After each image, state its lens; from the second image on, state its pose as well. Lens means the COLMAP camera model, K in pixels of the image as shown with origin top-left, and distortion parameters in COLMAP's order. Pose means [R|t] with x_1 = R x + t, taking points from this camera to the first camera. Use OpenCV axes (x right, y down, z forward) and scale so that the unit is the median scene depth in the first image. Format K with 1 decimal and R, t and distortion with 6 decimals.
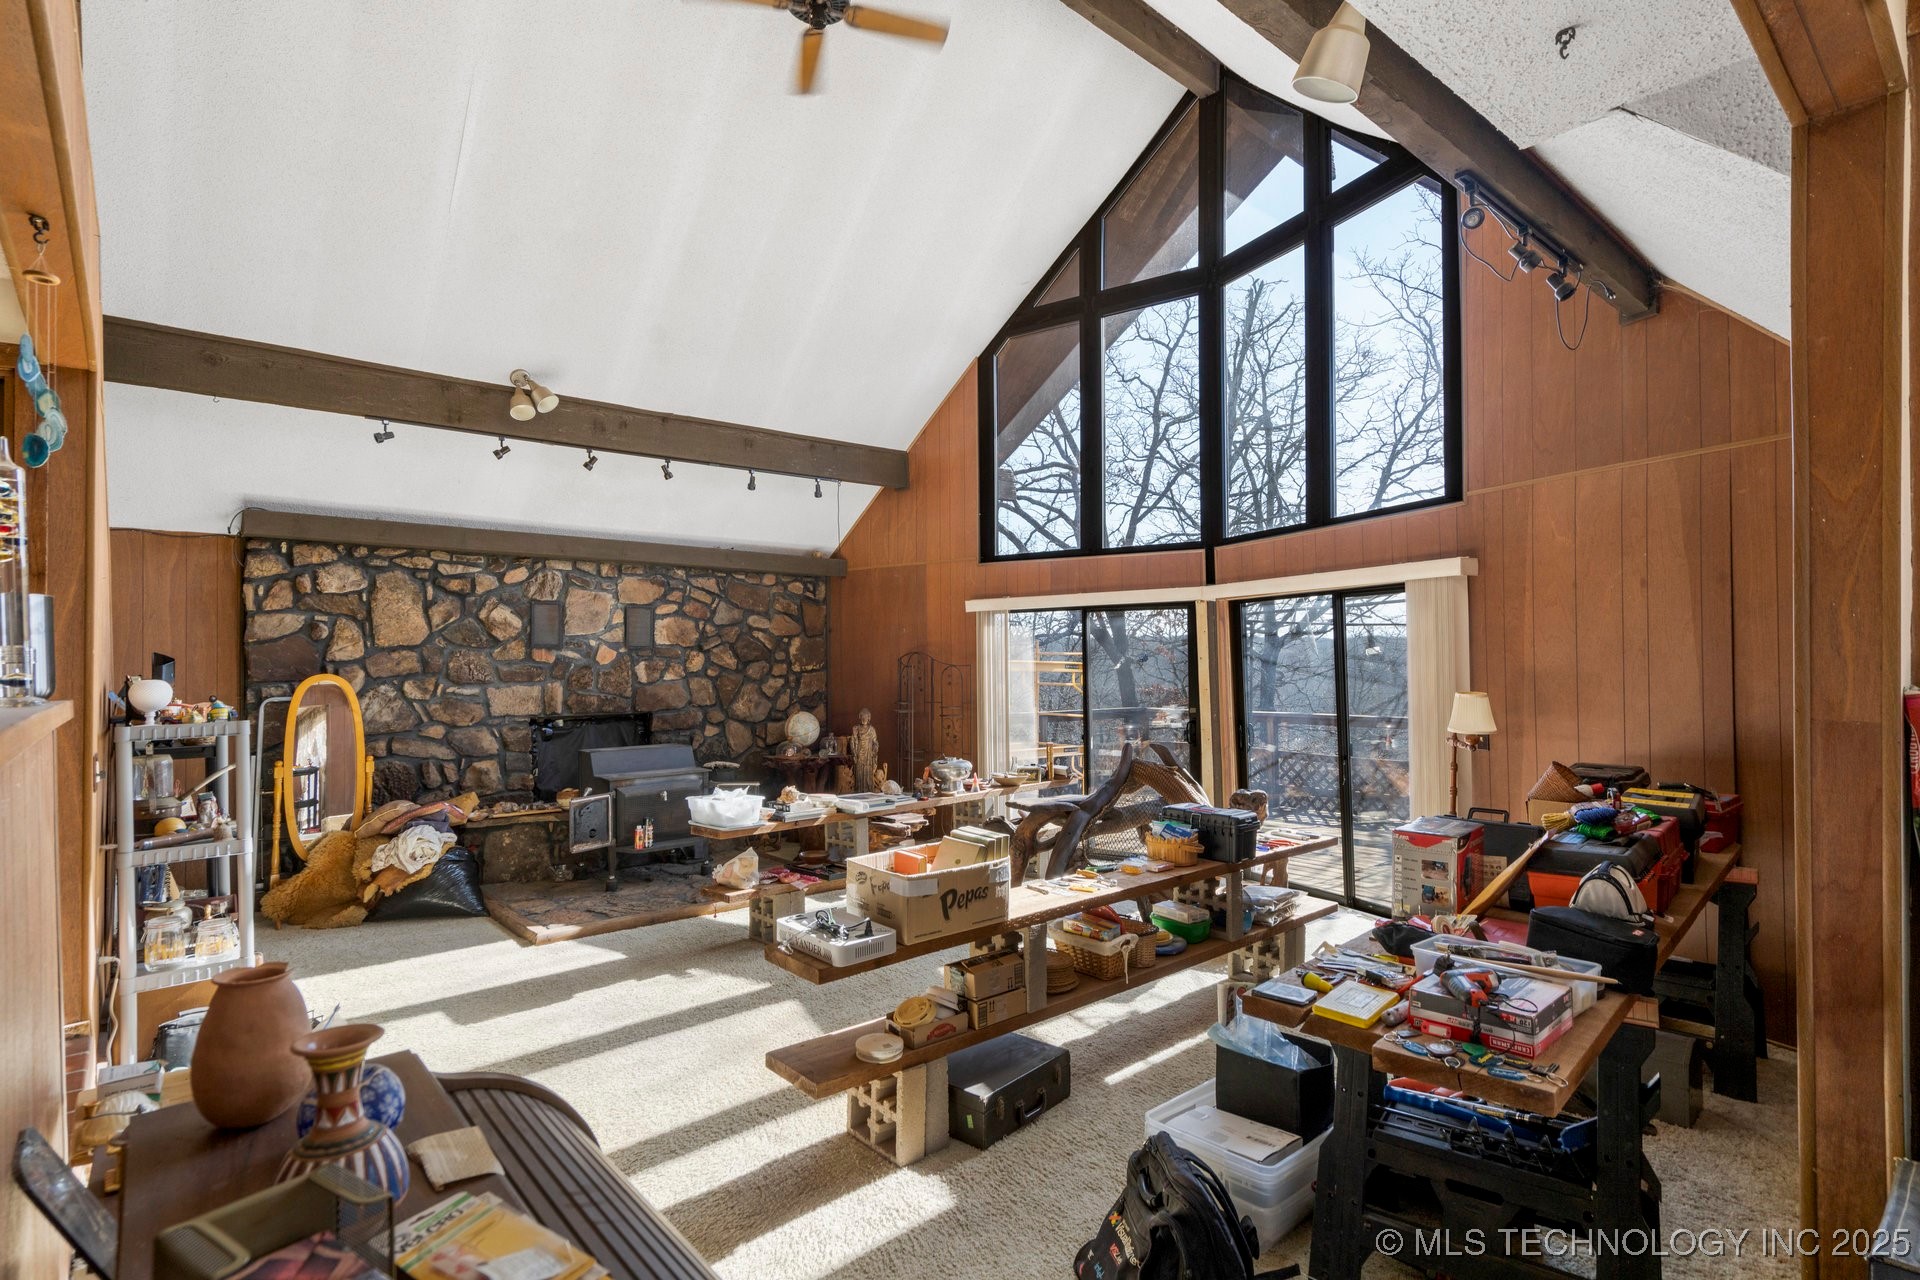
lens RADIAL K [[937.3, 0, 958.0], [0, 937.3, 650.5], [0, 0, 1]] dist [-0.003790, 0.001225]
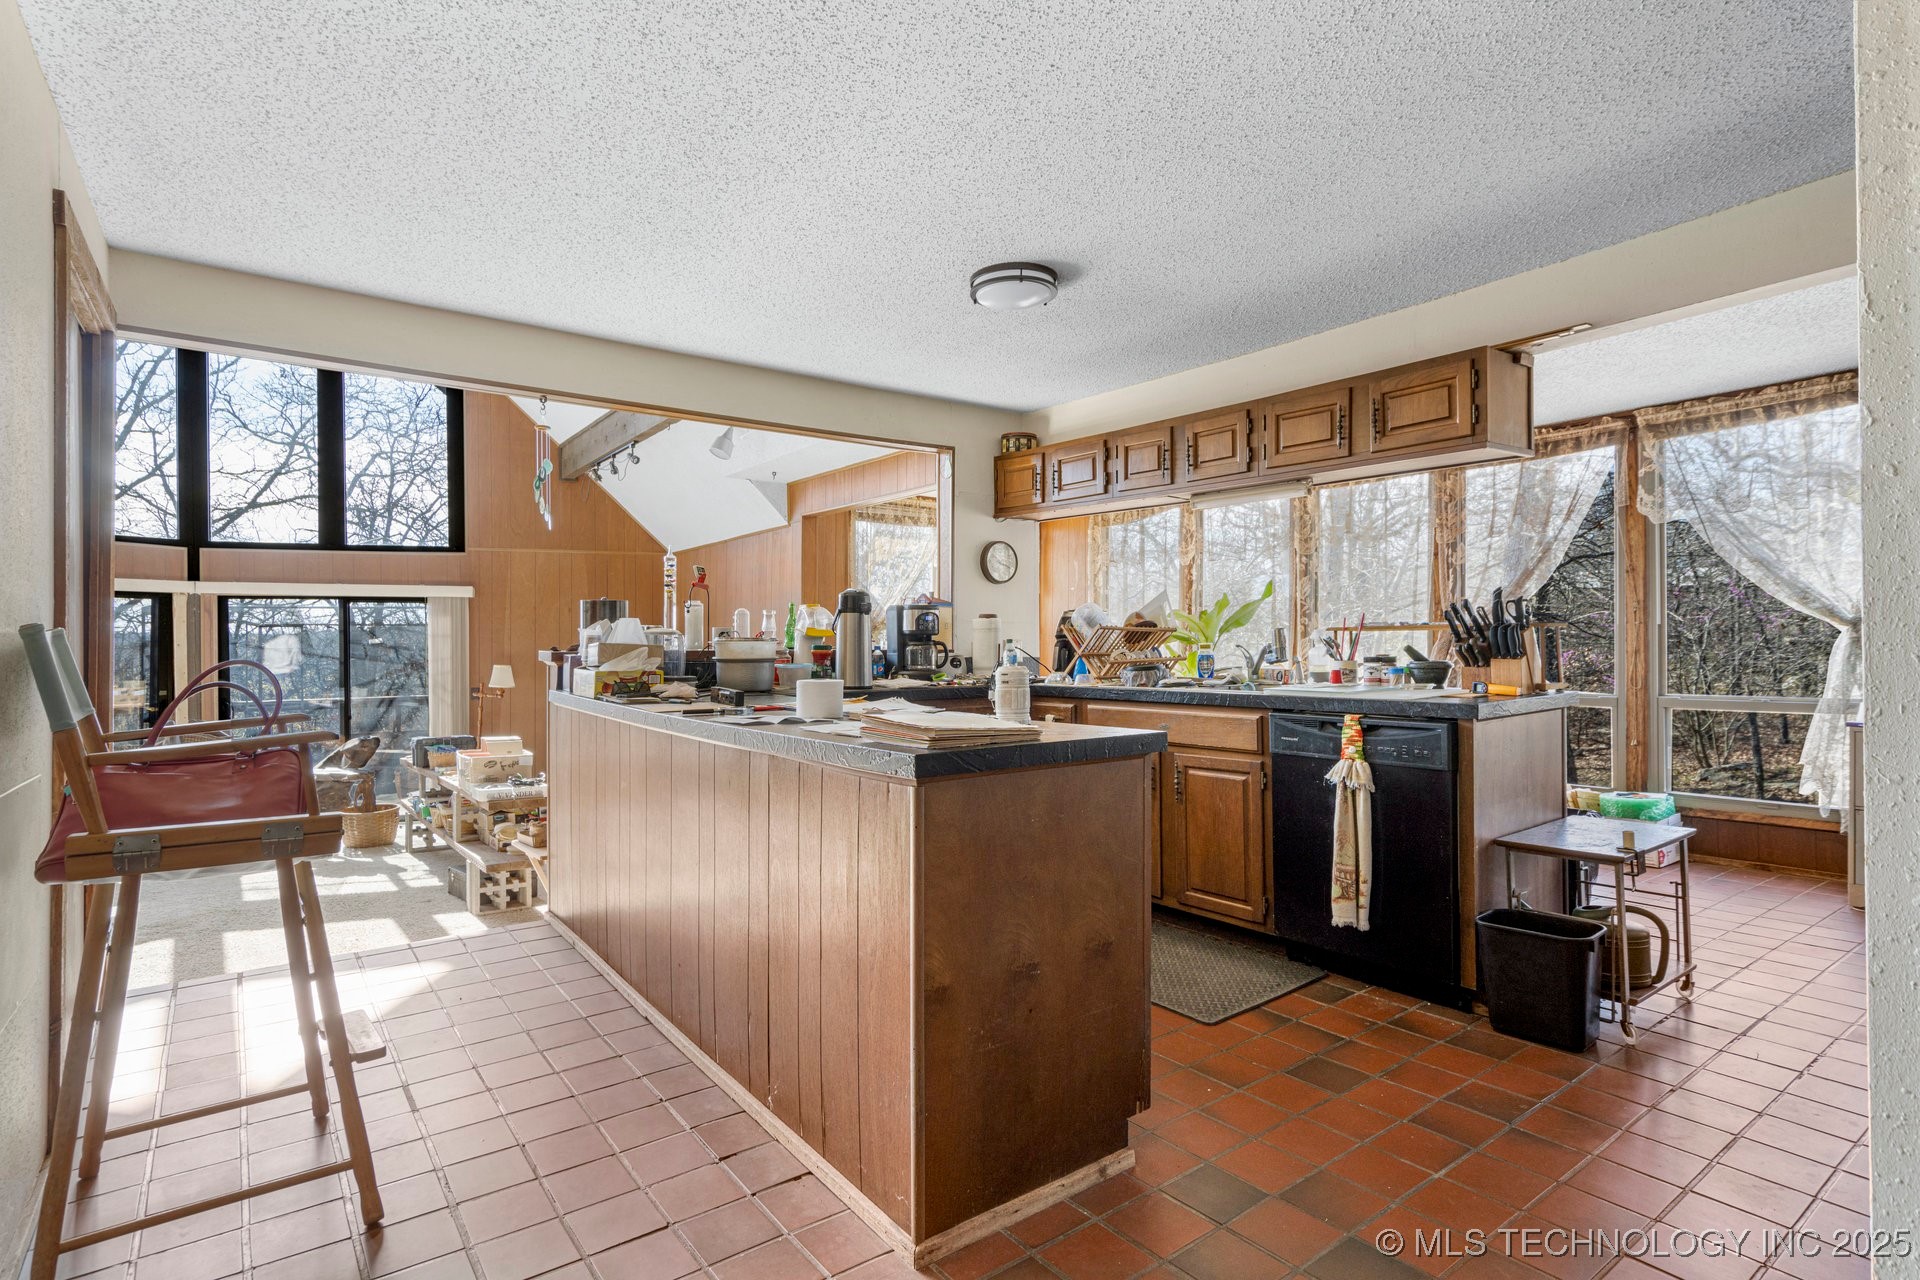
lens RADIAL K [[971.8, 0, 946.2], [0, 971.8, 645.3], [0, 0, 1]] dist [-0.002134, 0.001340]
pose [[0.075005, 0.016038, 0.997054, -0.815935], [-0.007683, 0.999850, -0.015506, 0.018919], [-0.997154, -0.006497, 0.075117, 0.012727]]
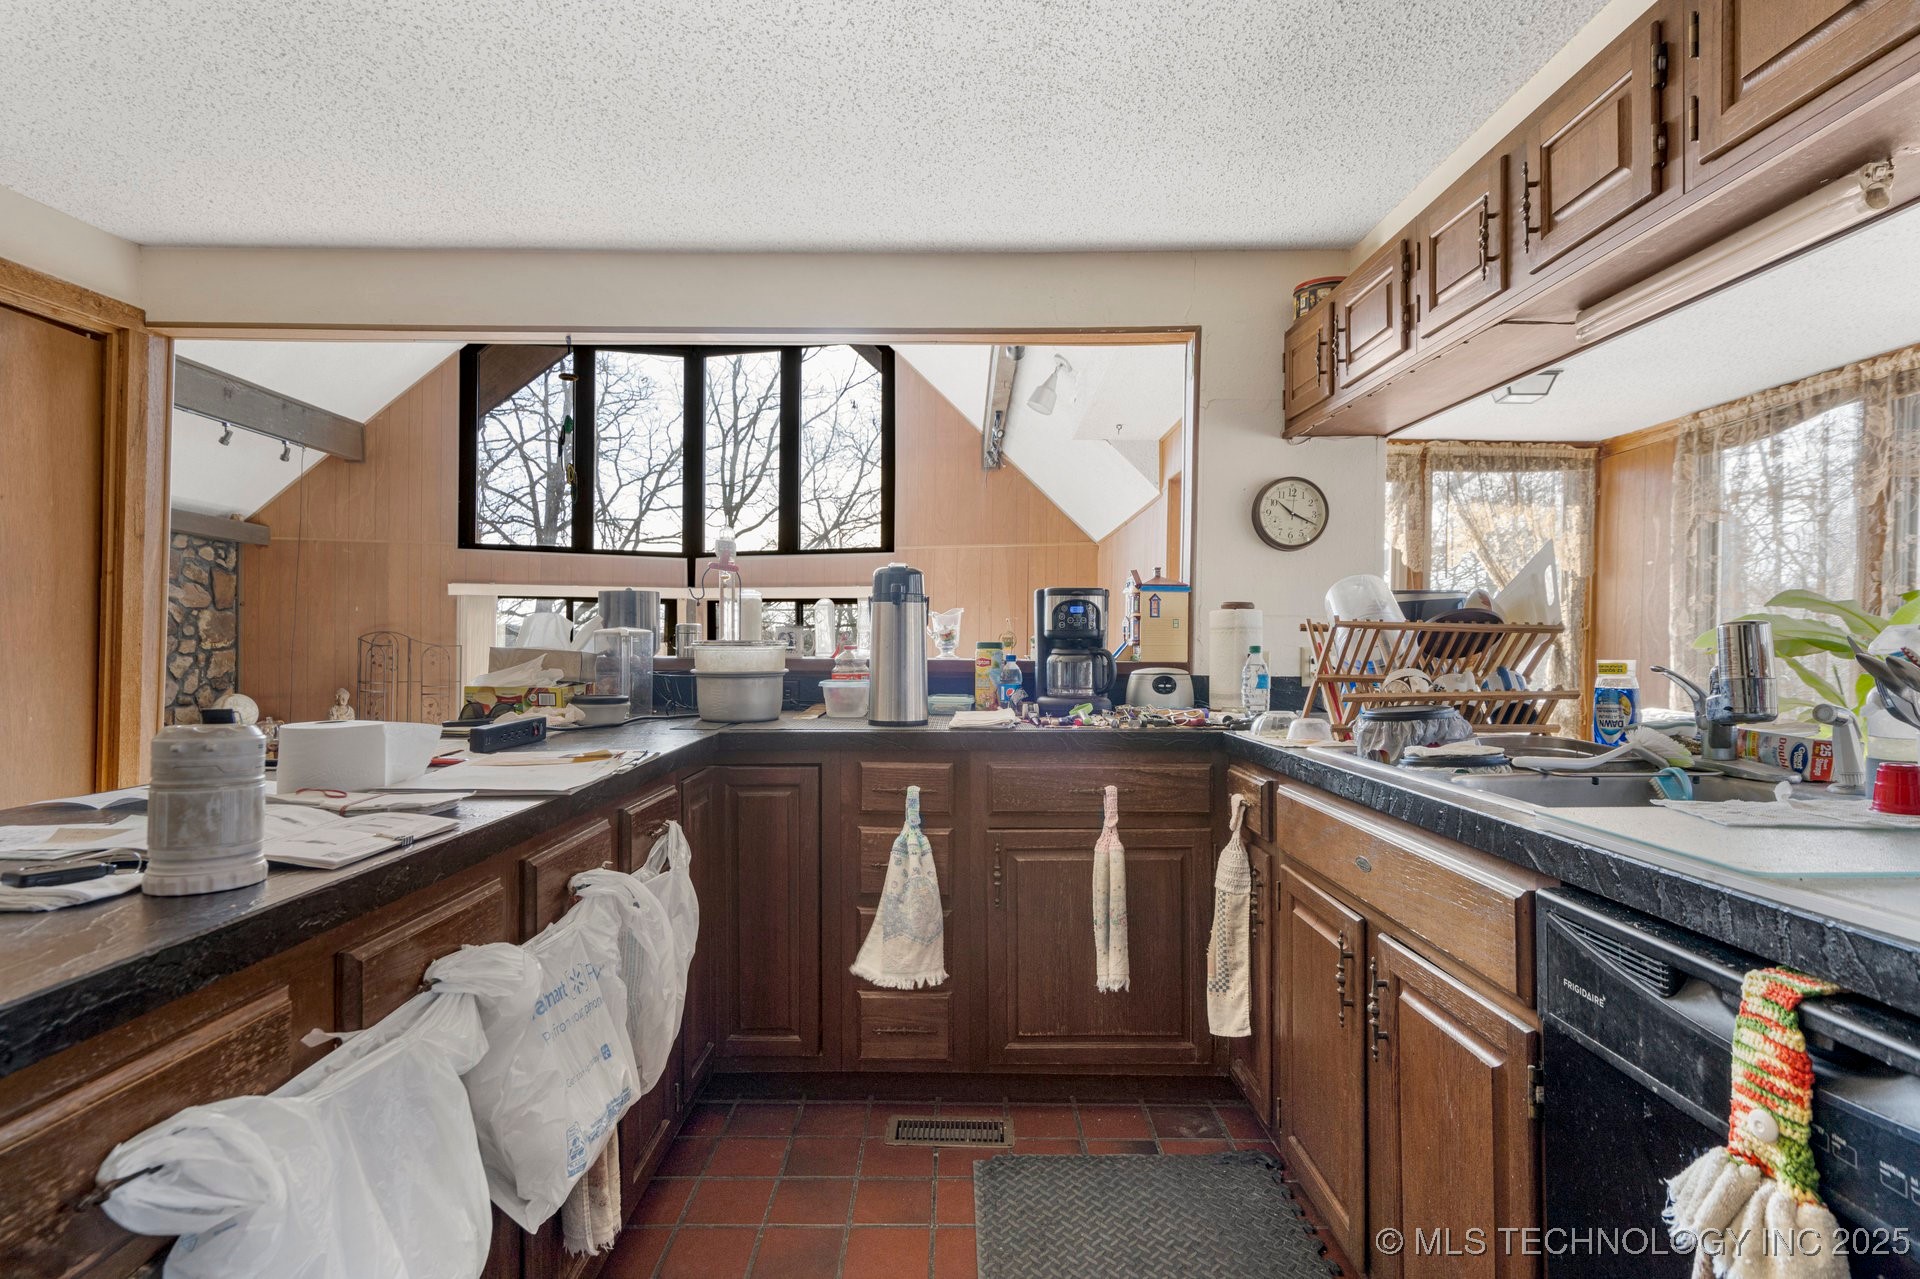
lens RADIAL K [[971.8, 0, 947.9], [0, 971.8, 647.0], [0, 0, 1]] dist [-0.002134, 0.001340]
pose [[0.659702, 0.019500, 0.751274, -0.494310], [-0.024871, 0.999682, -0.004108, 0.008621], [-0.751116, -0.015975, 0.659977, -0.143516]]
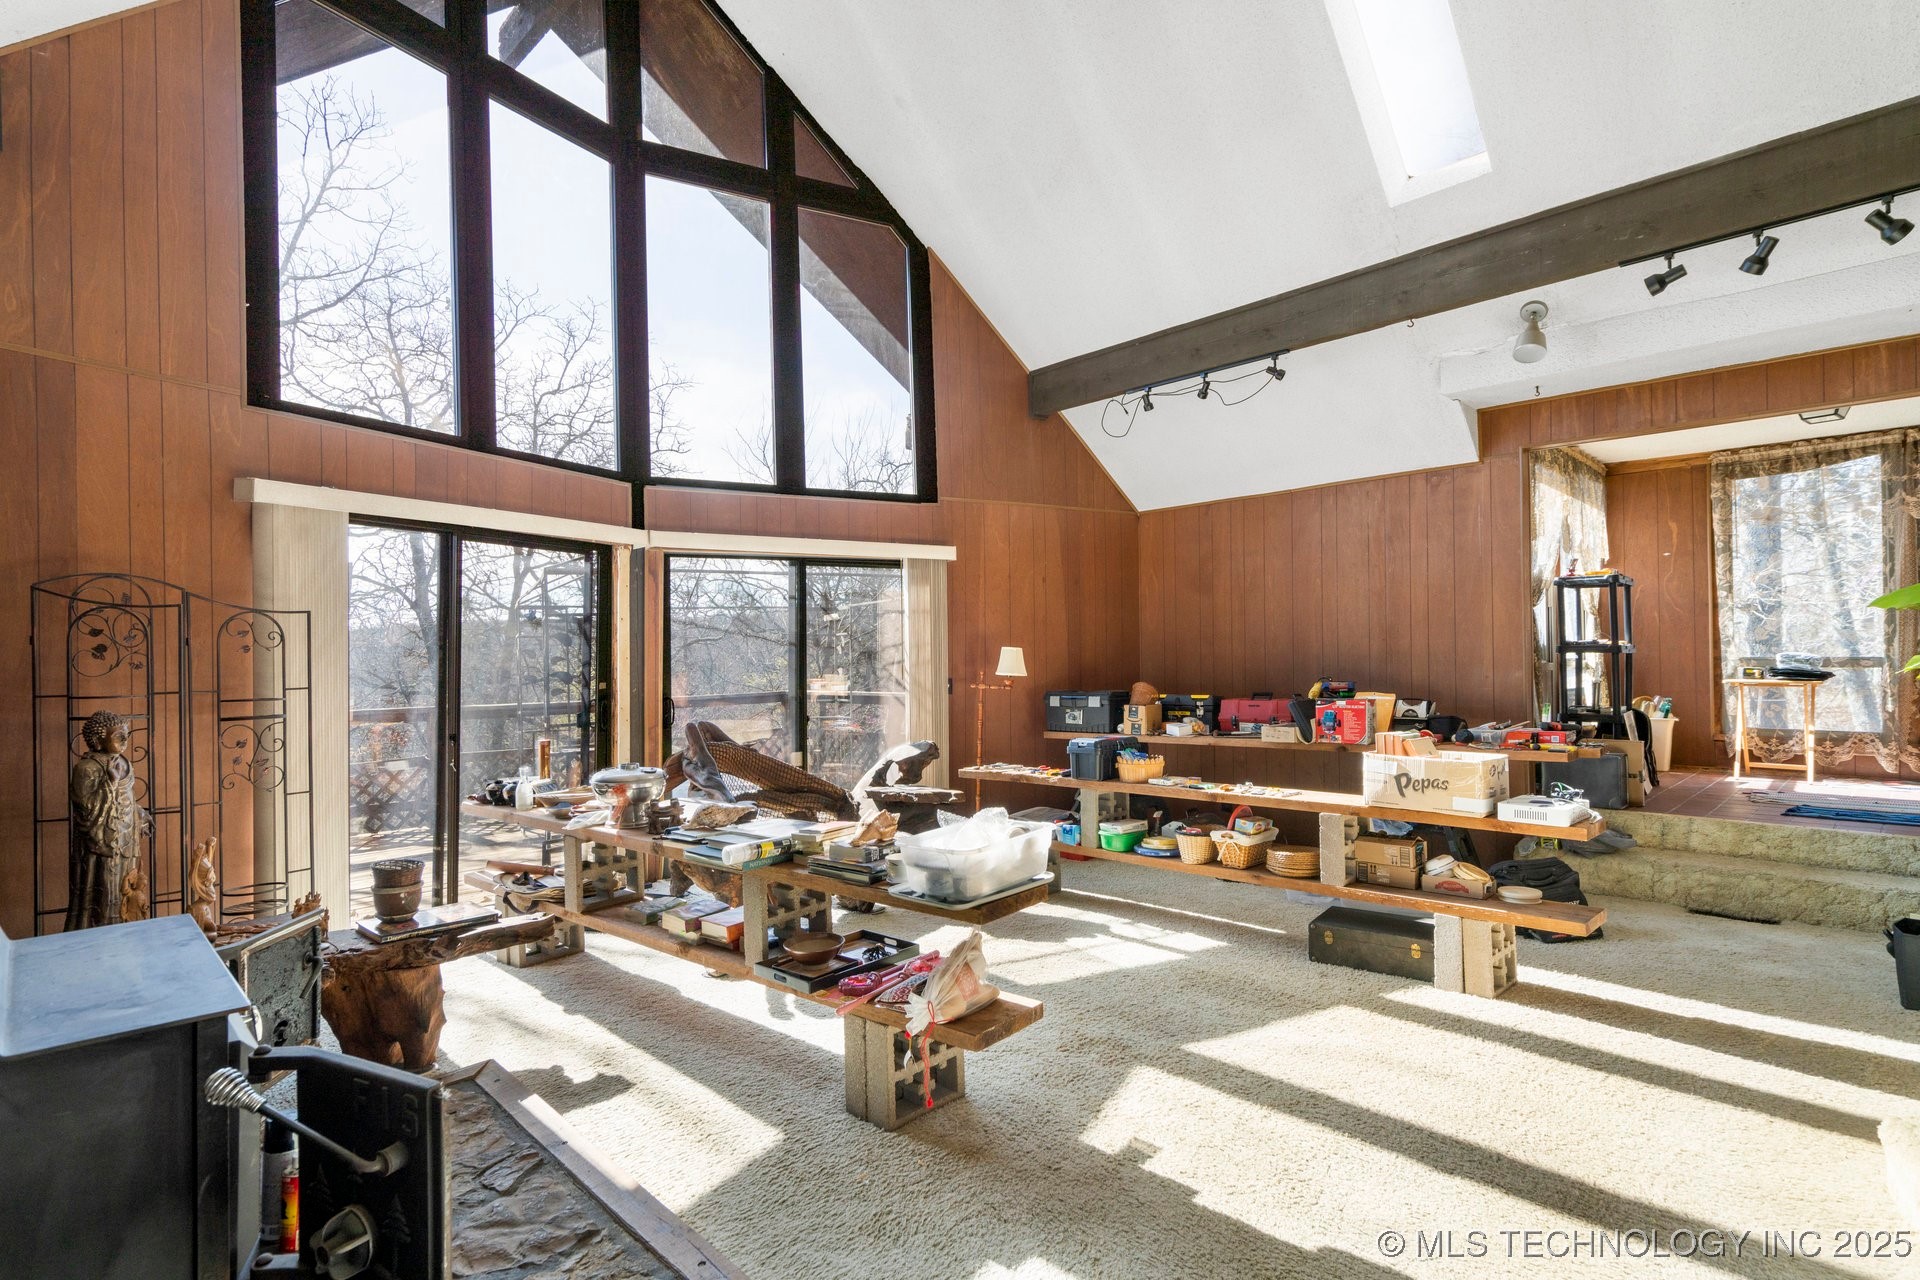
lens RADIAL K [[937.3, 0, 951.5], [0, 937.3, 649.6], [0, 0, 1]] dist [-0.003790, 0.001225]
pose [[-0.049557, 0.019623, 0.998579, -0.550325], [0.000839, 0.999807, -0.019605, 0.050151], [-0.998771, -0.000133, -0.049564, 0.763364]]
